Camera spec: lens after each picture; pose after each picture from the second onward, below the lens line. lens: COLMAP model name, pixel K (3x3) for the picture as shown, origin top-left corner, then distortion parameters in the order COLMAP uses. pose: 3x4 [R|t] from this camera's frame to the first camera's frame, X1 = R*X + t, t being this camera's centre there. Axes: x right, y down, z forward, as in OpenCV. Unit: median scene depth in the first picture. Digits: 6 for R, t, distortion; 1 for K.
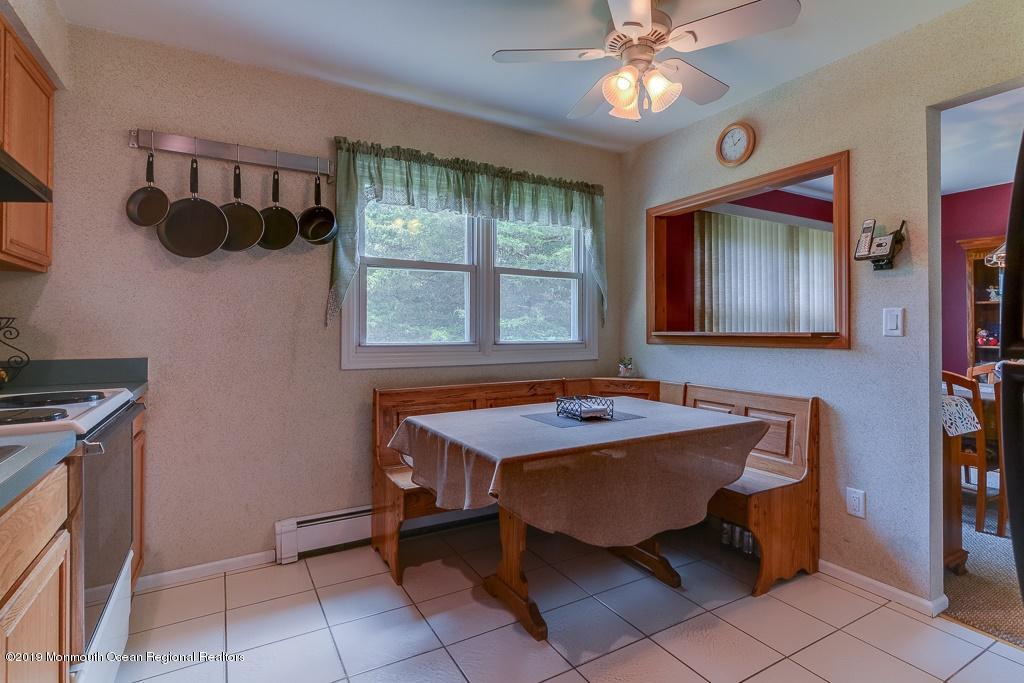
lens RADIAL K [[484.9, 0, 507.3], [0, 484.9, 331.9], [0, 0, 1]] dist [-0.010925, 0.000407]
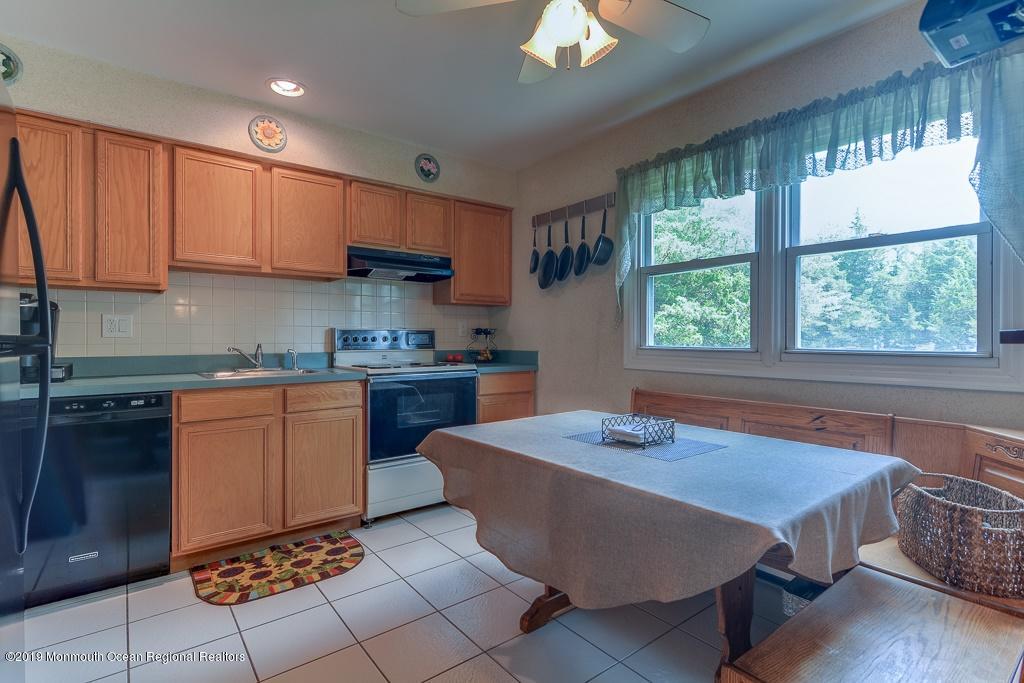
lens RADIAL K [[484.9, 0, 511.2], [0, 484.9, 345.3], [0, 0, 1]] dist [-0.010925, 0.000407]
pose [[0.131449, 0.019536, -0.991130, 0.763074], [0.002507, 0.999796, 0.020040, -0.001526], [0.991320, -0.005119, 0.131373, 0.562160]]
